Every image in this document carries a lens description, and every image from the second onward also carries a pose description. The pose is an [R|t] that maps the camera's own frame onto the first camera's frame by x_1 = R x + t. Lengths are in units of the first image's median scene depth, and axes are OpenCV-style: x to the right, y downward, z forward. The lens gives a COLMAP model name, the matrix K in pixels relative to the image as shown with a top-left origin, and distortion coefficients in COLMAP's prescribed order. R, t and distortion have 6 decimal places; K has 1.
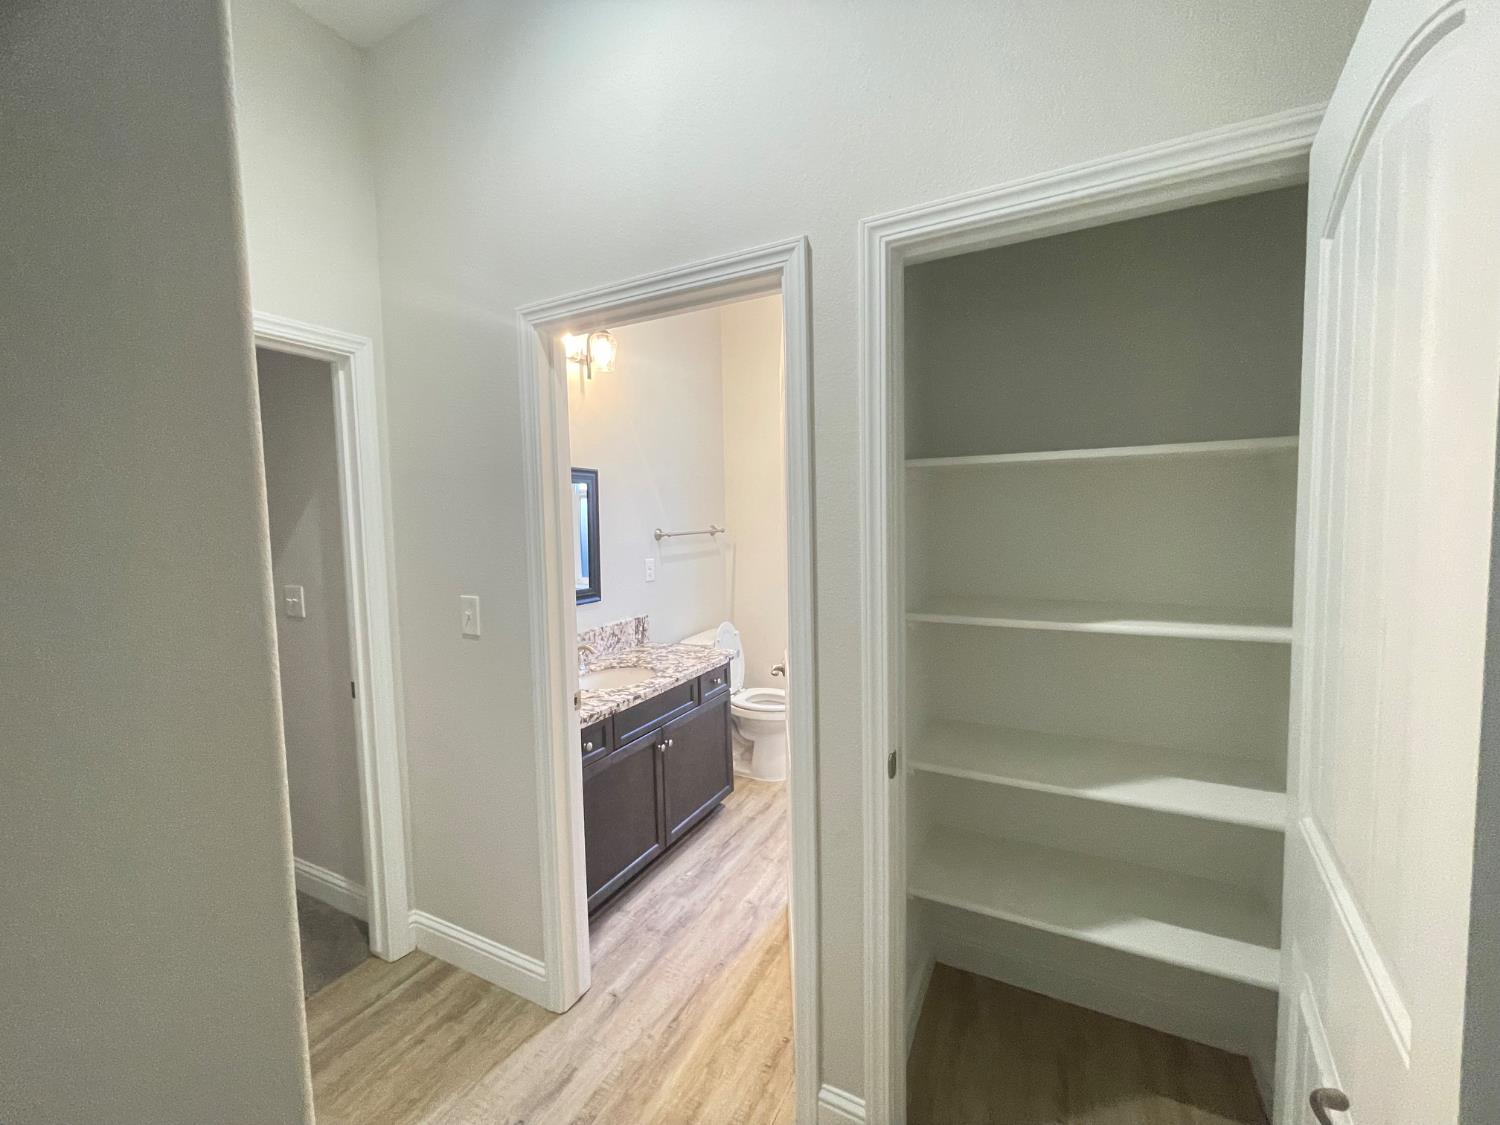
lens RADIAL K [[616.5, 0, 749.6], [0, 616.5, 560.0], [0, 0, 1]] dist [0.001445, -0.000351]
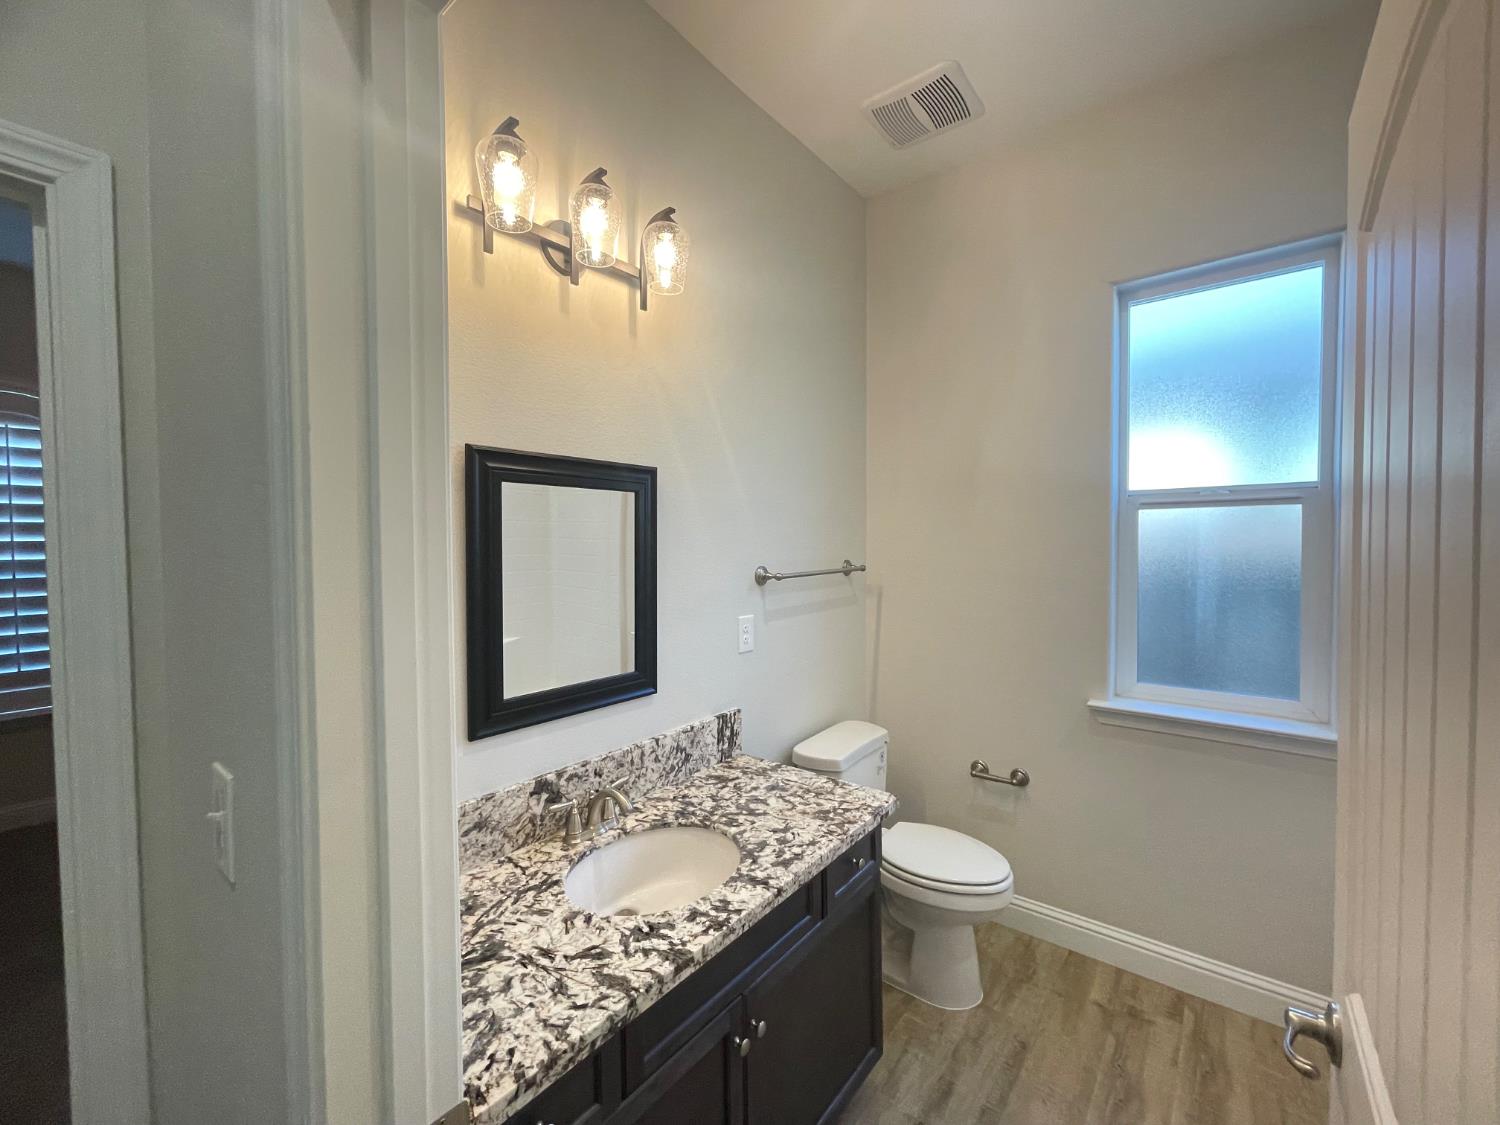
lens RADIAL K [[616.5, 0, 752.0], [0, 616.5, 560.7], [0, 0, 1]] dist [0.001445, -0.000351]
pose [[0.980916, 0.016578, -0.193726, -0.042768], [-0.023693, 0.999125, -0.034468, -0.040438], [0.192985, 0.038400, 0.980450, 0.445613]]
